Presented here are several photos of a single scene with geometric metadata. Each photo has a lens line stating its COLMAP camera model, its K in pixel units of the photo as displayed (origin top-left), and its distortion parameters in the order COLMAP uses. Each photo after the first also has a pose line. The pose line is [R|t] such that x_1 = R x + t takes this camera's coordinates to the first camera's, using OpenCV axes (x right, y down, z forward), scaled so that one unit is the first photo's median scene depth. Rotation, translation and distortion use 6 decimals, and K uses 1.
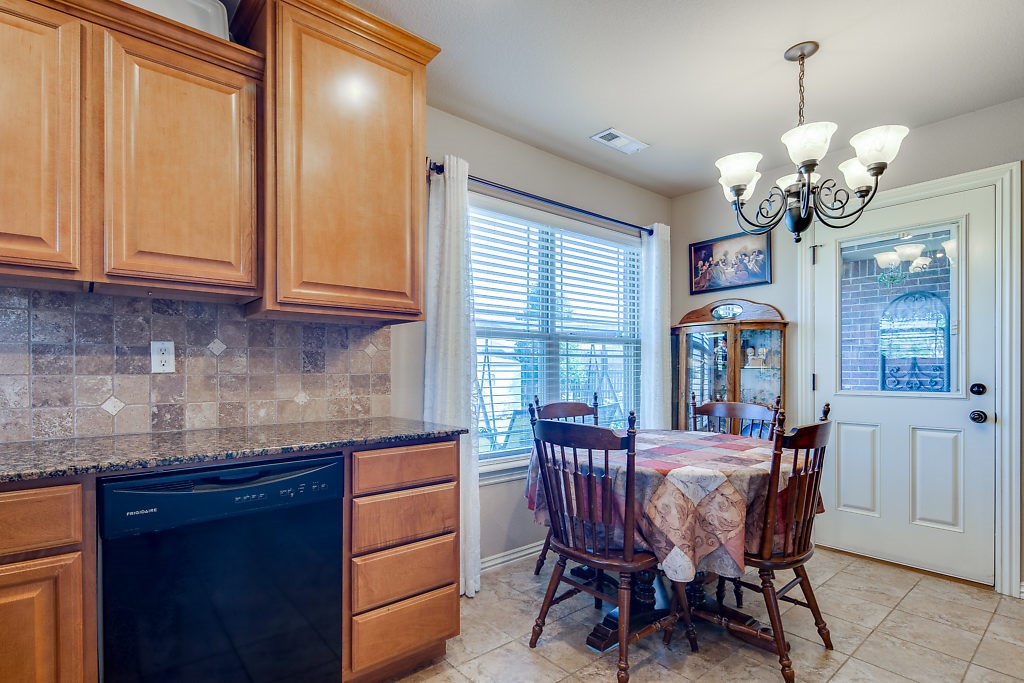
lens RADIAL K [[497.0, 0, 472.1], [0, 497.0, 371.4], [0, 0, 1]] dist [-0.001275, -0.001558]
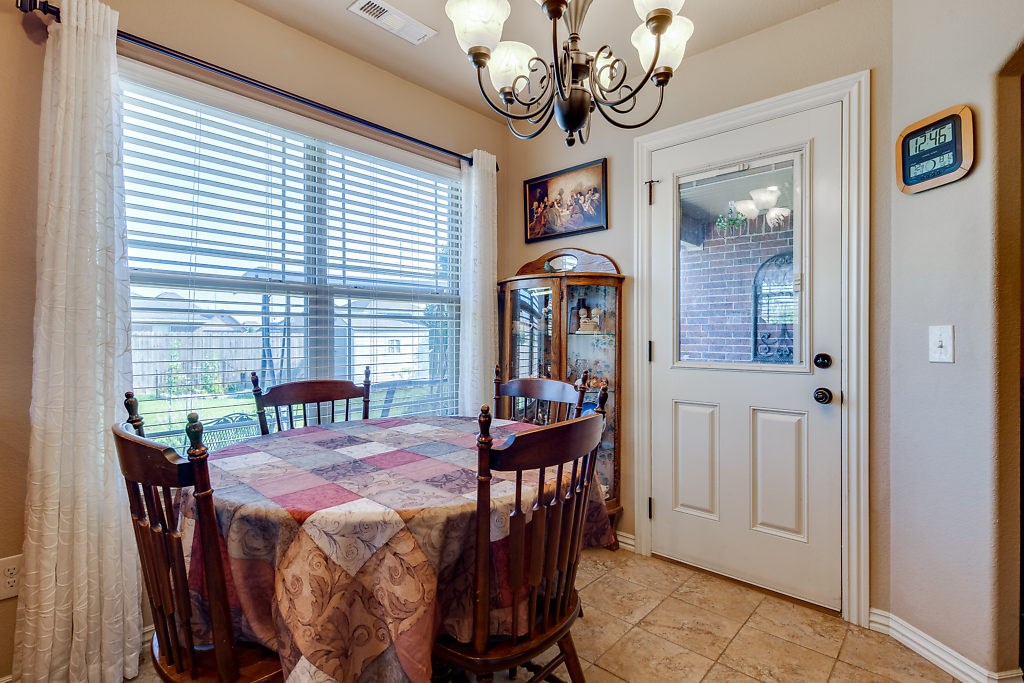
lens RADIAL K [[503.2, 0, 487.1], [0, 503.2, 336.2], [0, 0, 1]] dist [0.005637, -0.000224]
pose [[0.987500, 0.002003, 0.157607, 0.287072], [-0.001873, 0.999998, -0.000971, -0.001444], [-0.157609, 0.000664, 0.987501, 0.227424]]
